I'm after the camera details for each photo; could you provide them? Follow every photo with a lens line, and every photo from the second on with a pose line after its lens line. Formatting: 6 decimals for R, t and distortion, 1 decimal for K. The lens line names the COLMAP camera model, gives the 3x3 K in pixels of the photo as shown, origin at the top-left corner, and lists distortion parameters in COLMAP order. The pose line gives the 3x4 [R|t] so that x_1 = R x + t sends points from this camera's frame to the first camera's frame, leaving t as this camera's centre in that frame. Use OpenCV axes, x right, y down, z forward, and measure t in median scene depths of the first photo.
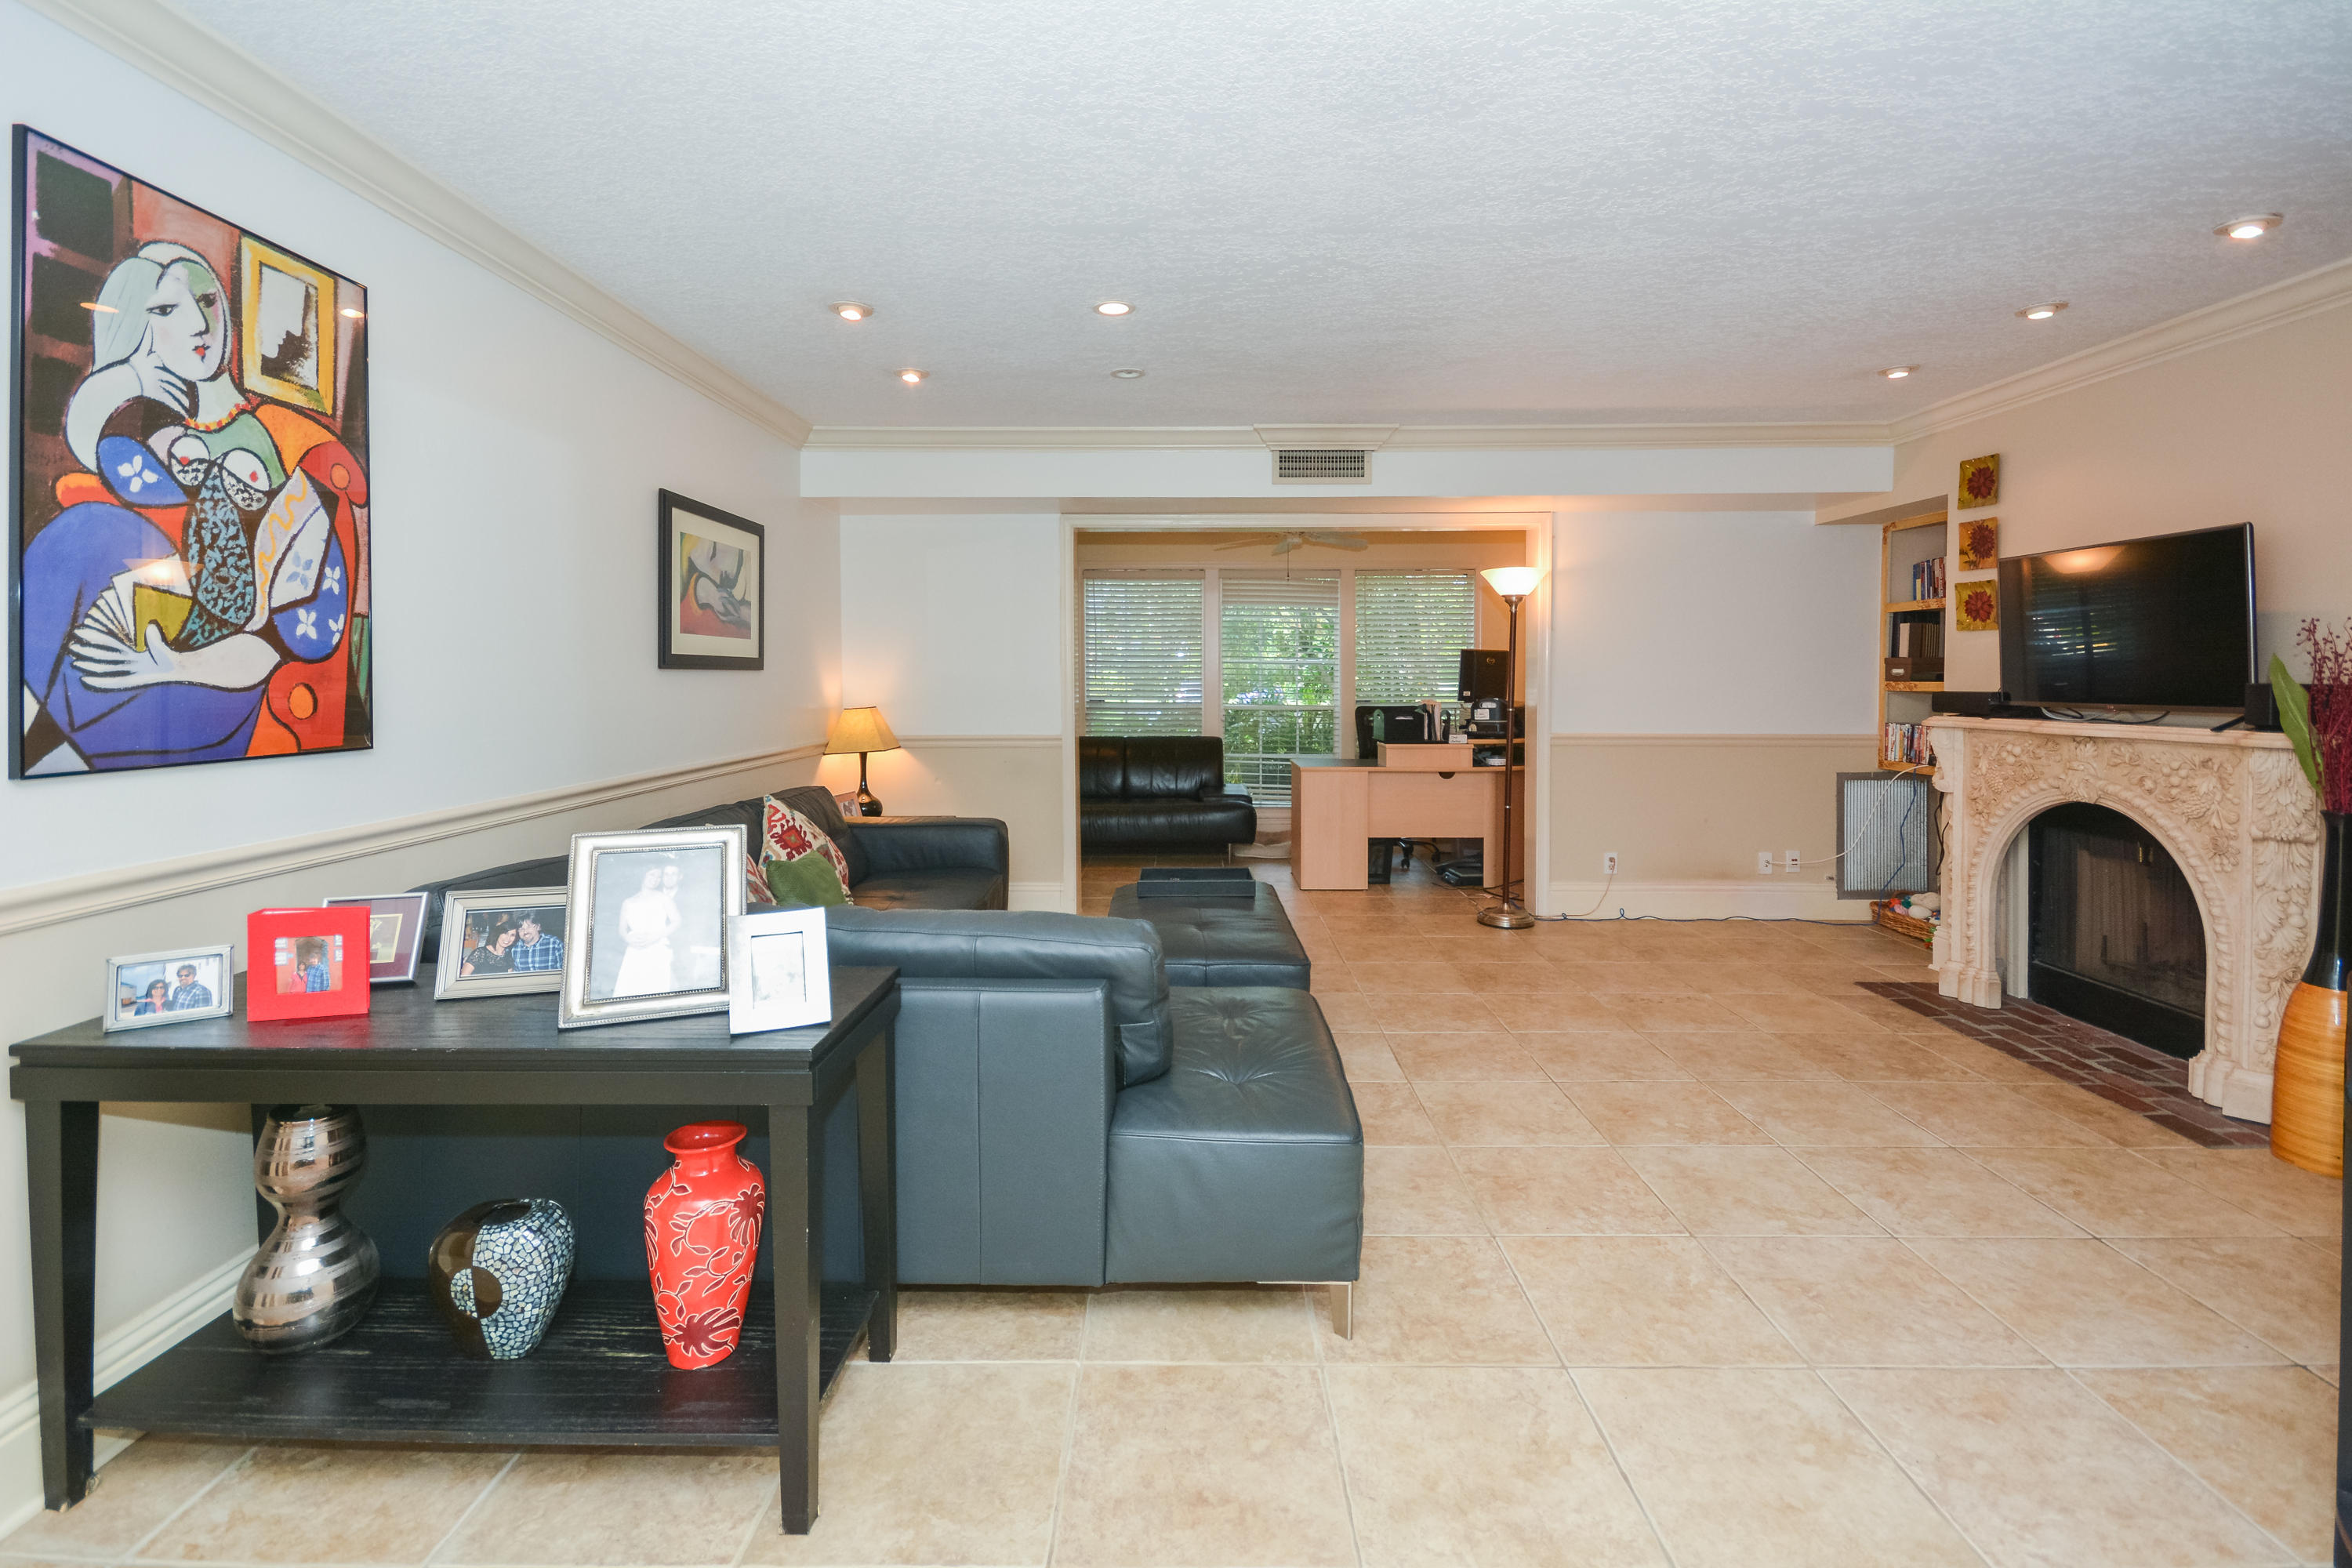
lens RADIAL K [[1029.9, 0, 1176.6], [0, 1029.9, 713.1], [0, 0, 1]] dist [0.009172, -0.003563]
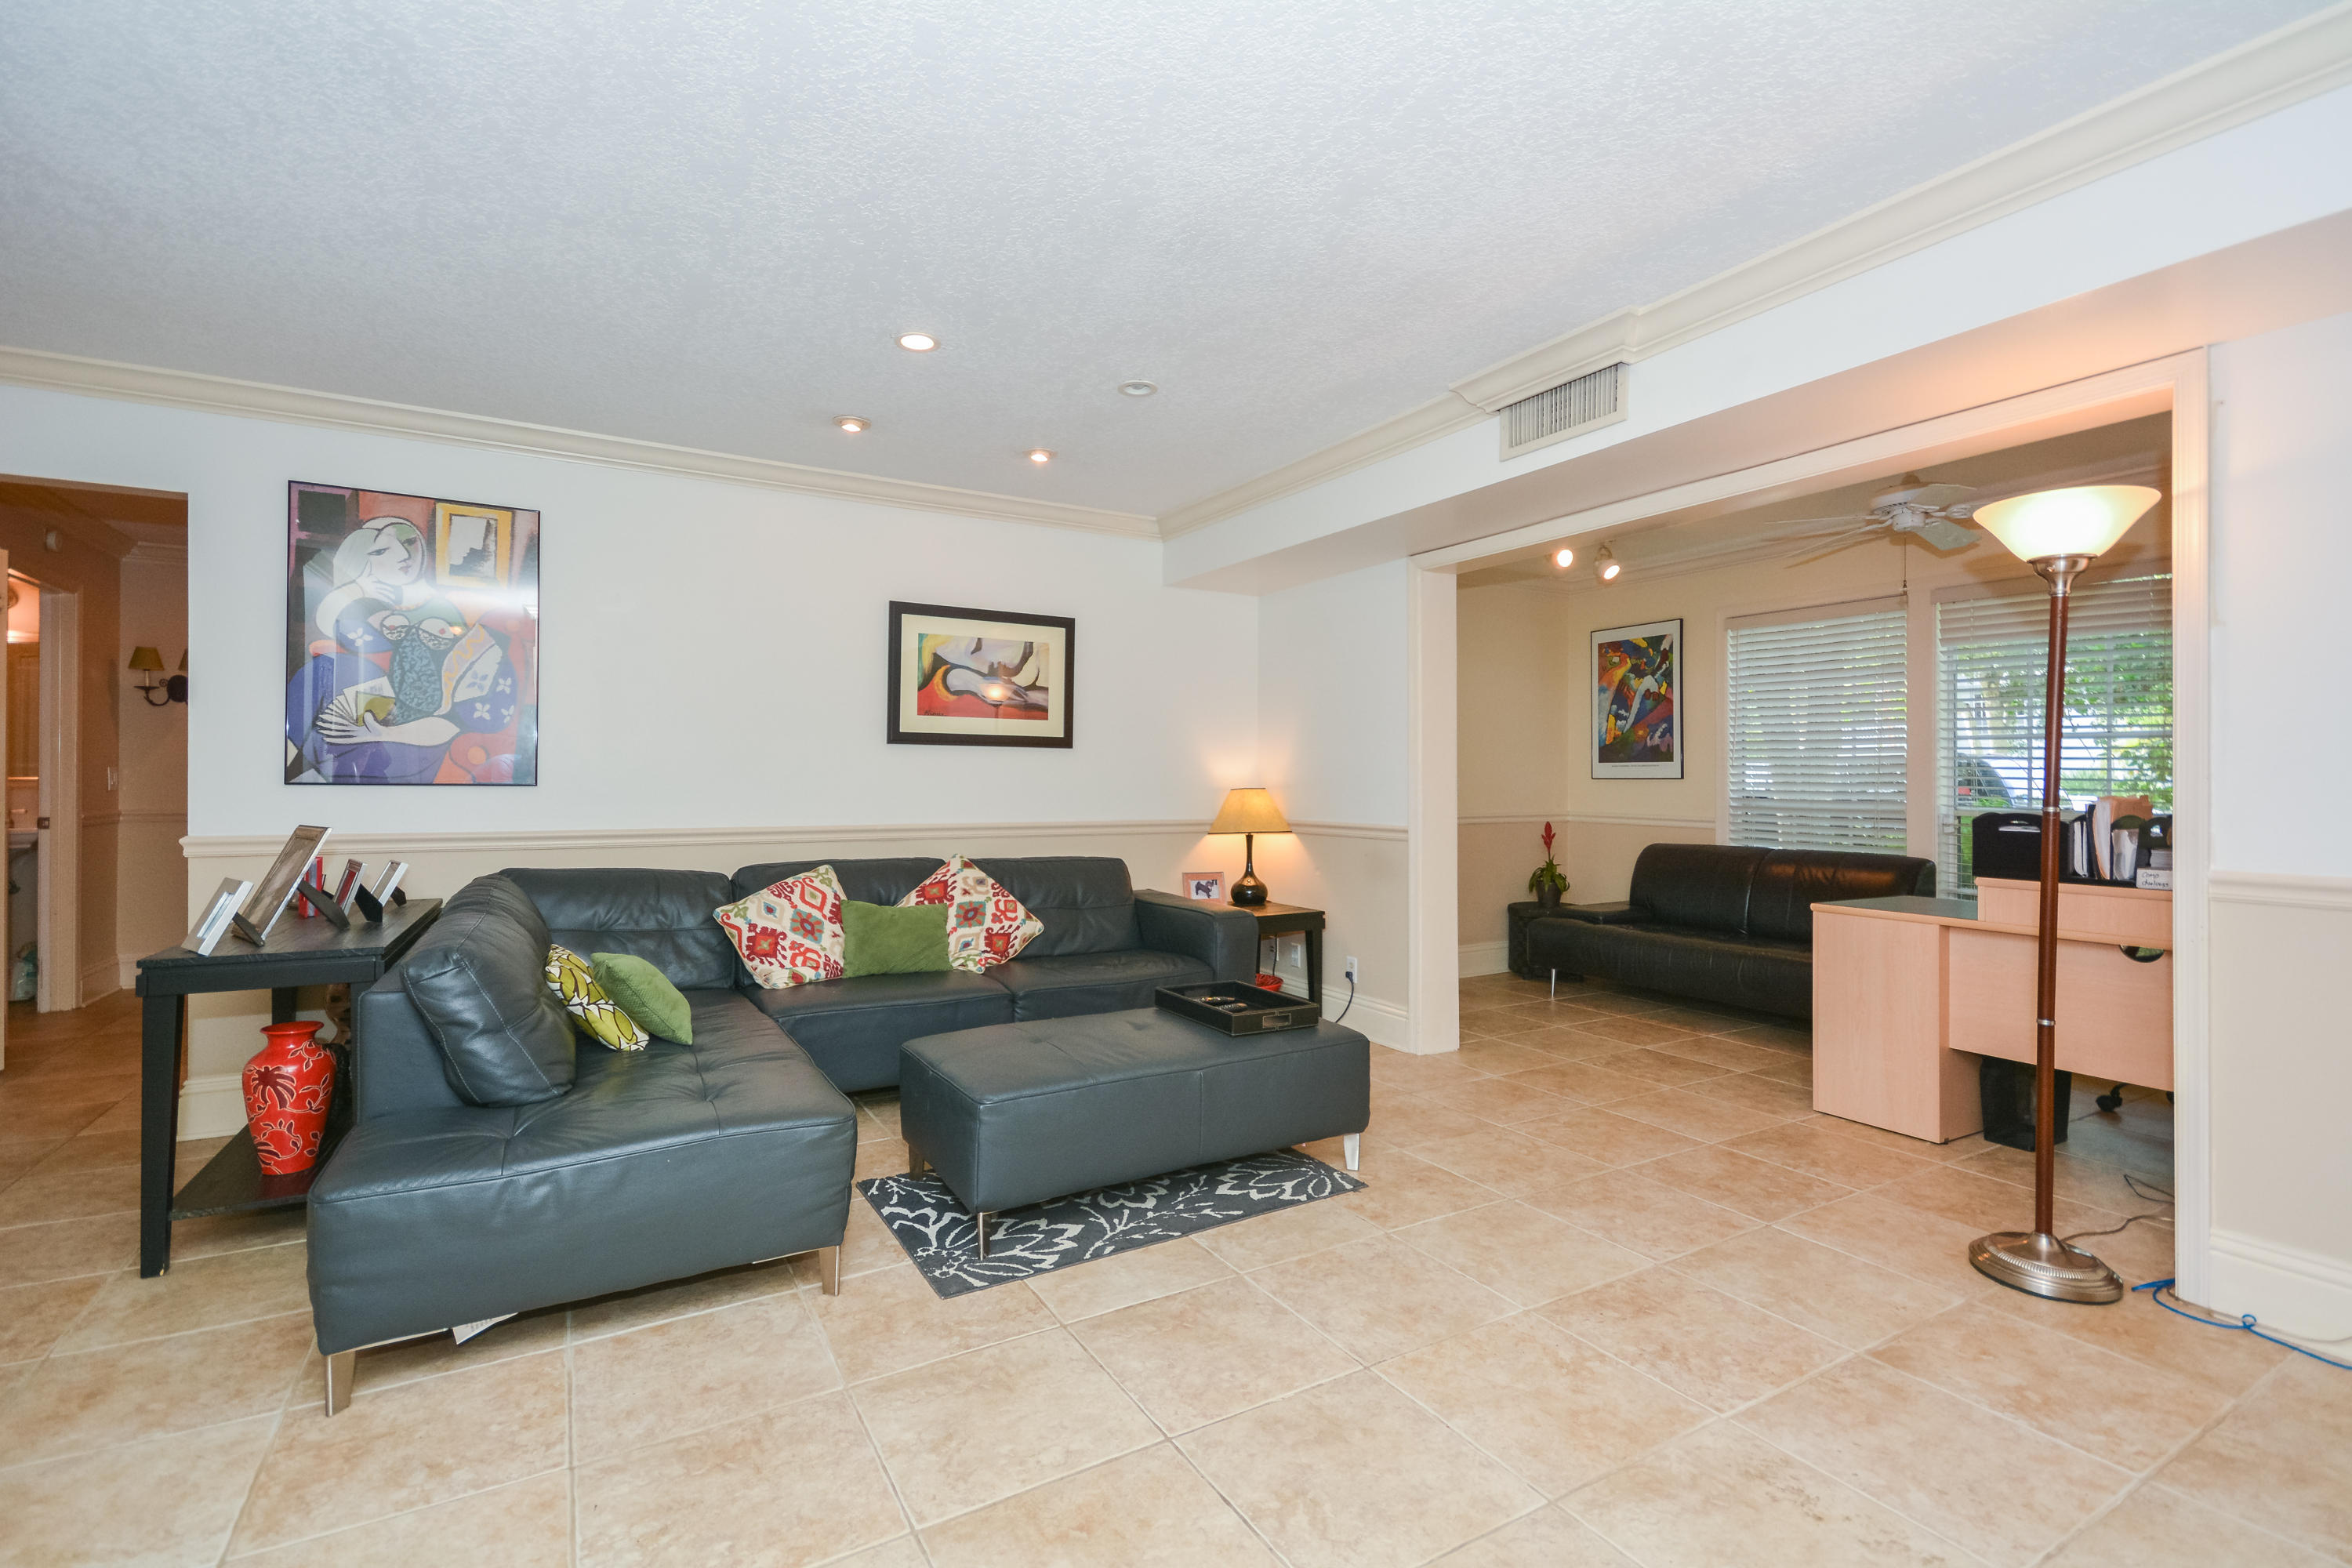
lens RADIAL K [[1063.6, 0, 1192.0], [0, 1063.6, 784.7], [0, 0, 1]] dist [0.017895, 0.000991]
pose [[0.522272, 0.006019, -0.852757, 1.337696], [-0.038038, 0.999144, -0.016245, 0.022108], [0.851930, 0.040921, 0.522054, 1.079670]]
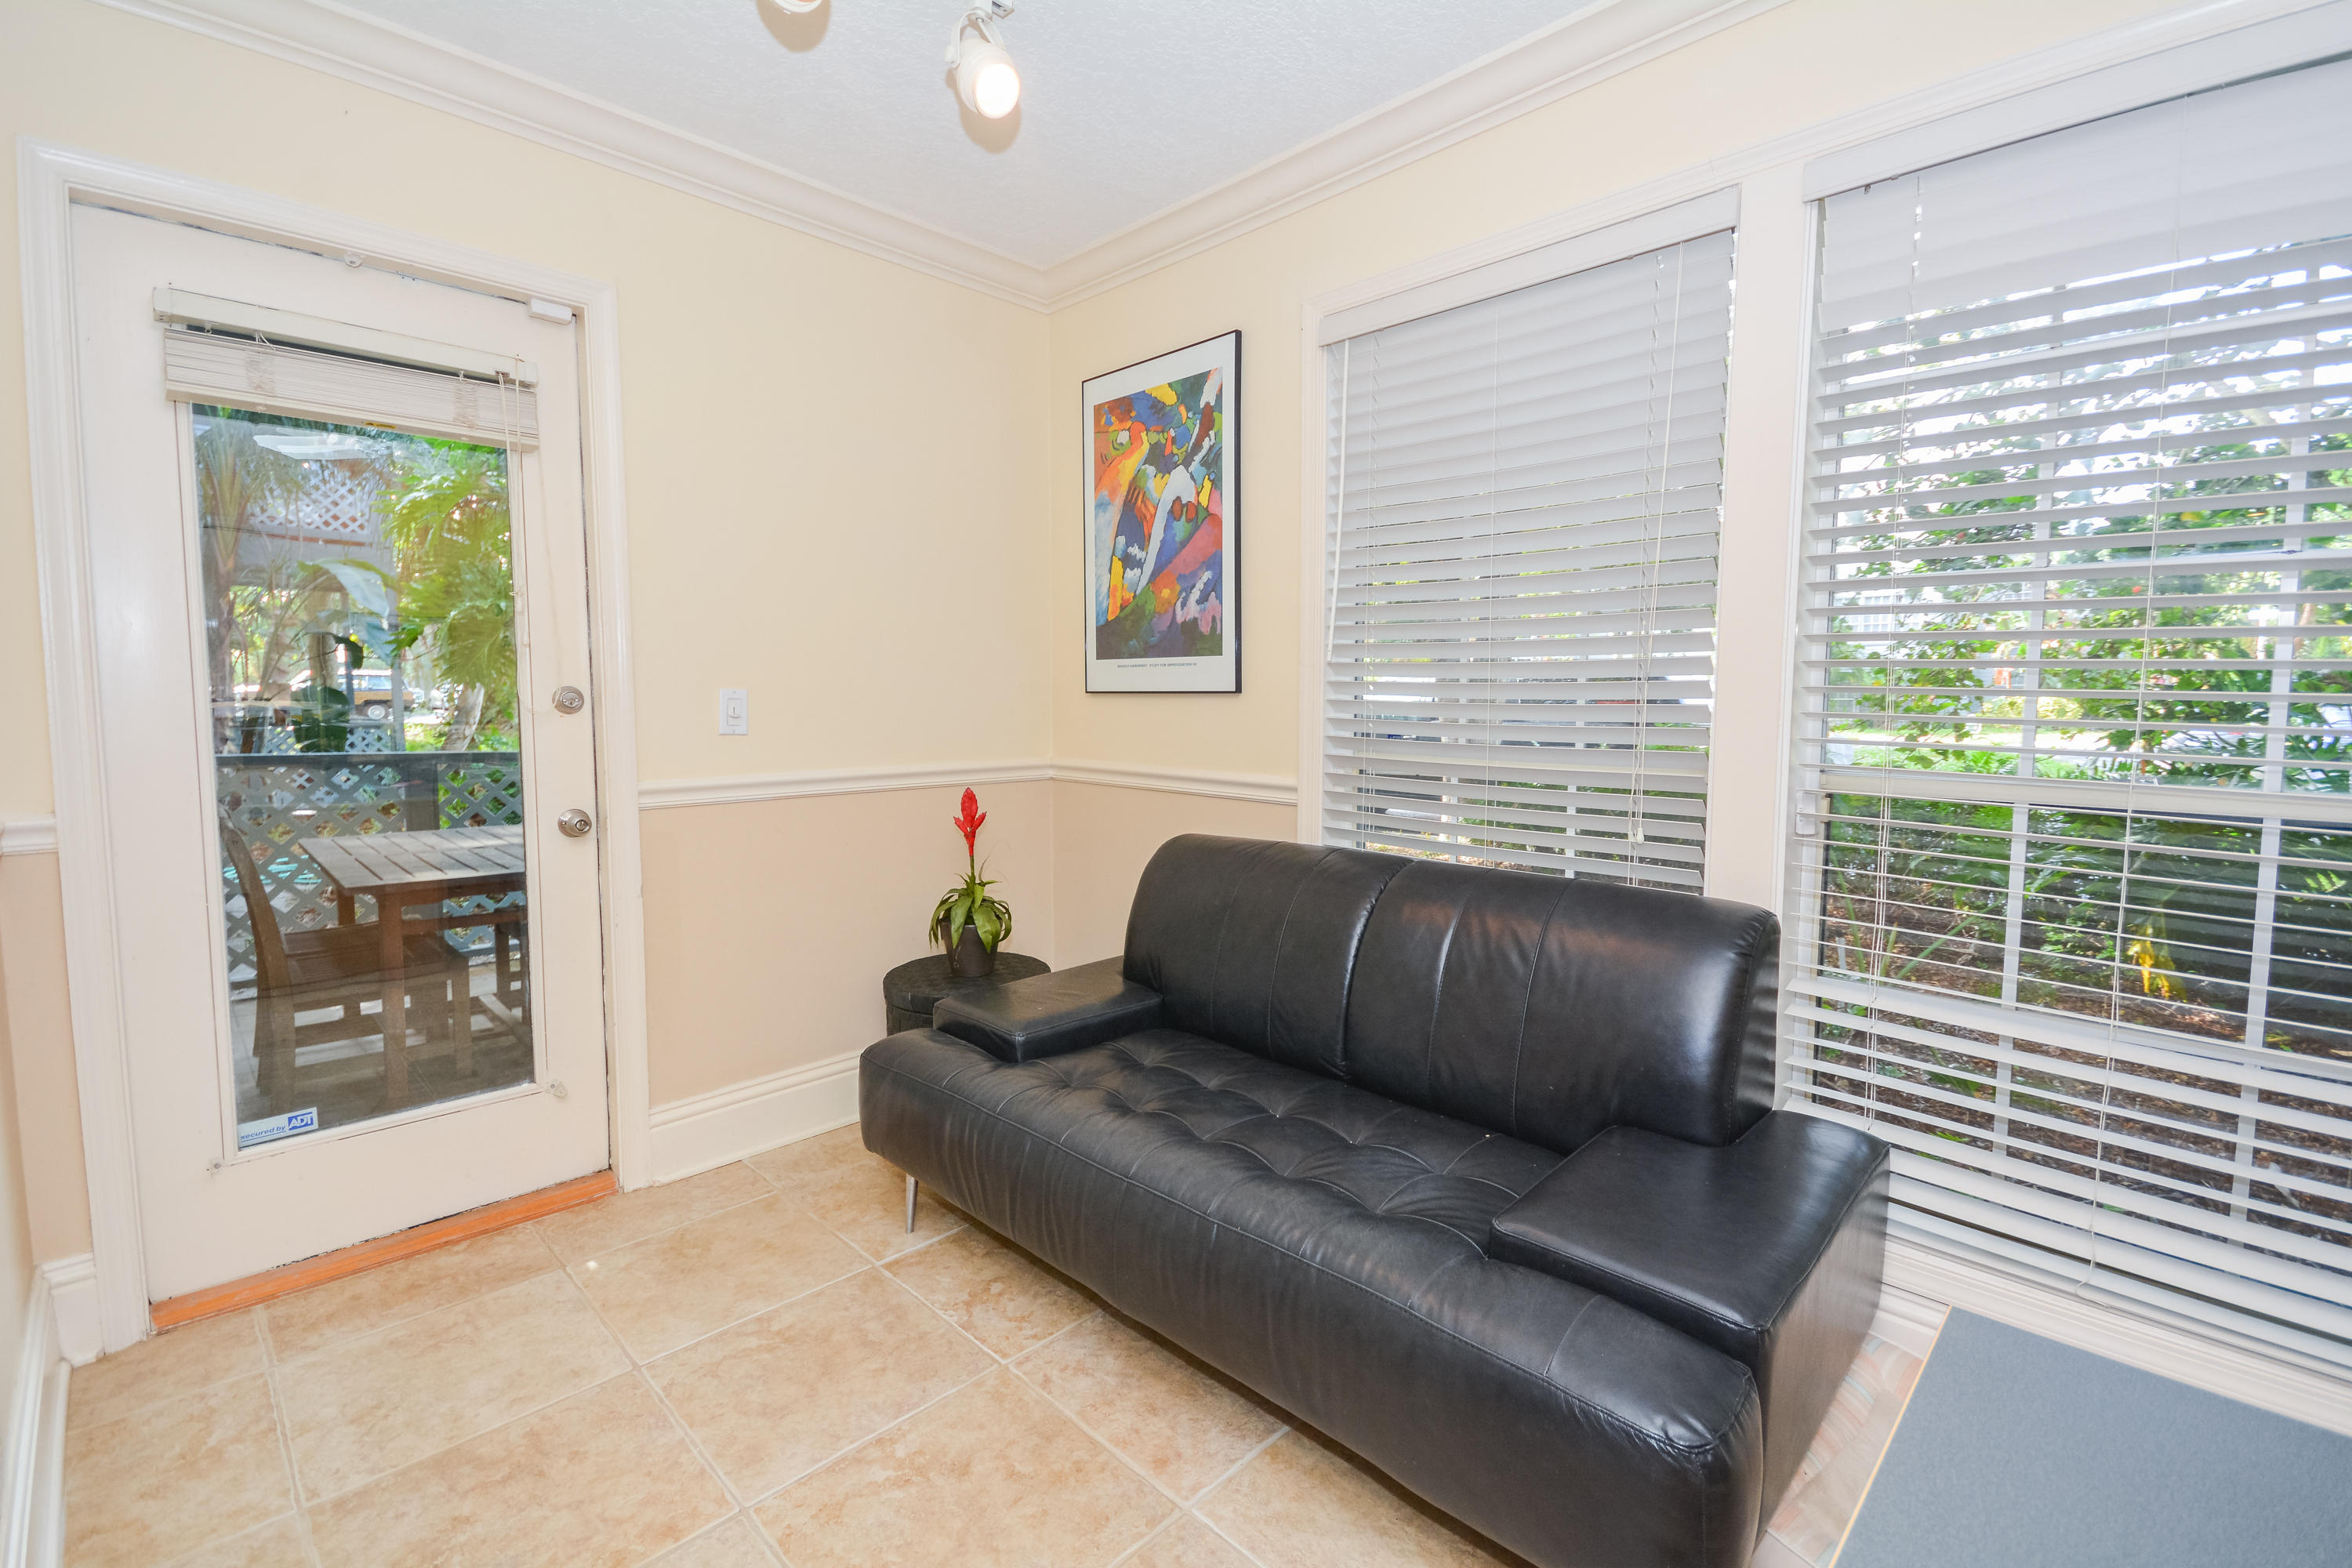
lens RADIAL K [[1029.9, 0, 1186.7], [0, 1029.9, 774.3], [0, 0, 1]] dist [0.009172, -0.003563]
pose [[0.719245, 0.058685, -0.692273, 0.410580], [-0.040818, 0.998274, 0.042217, -0.042940], [0.693556, -0.002107, 0.720400, 2.750342]]
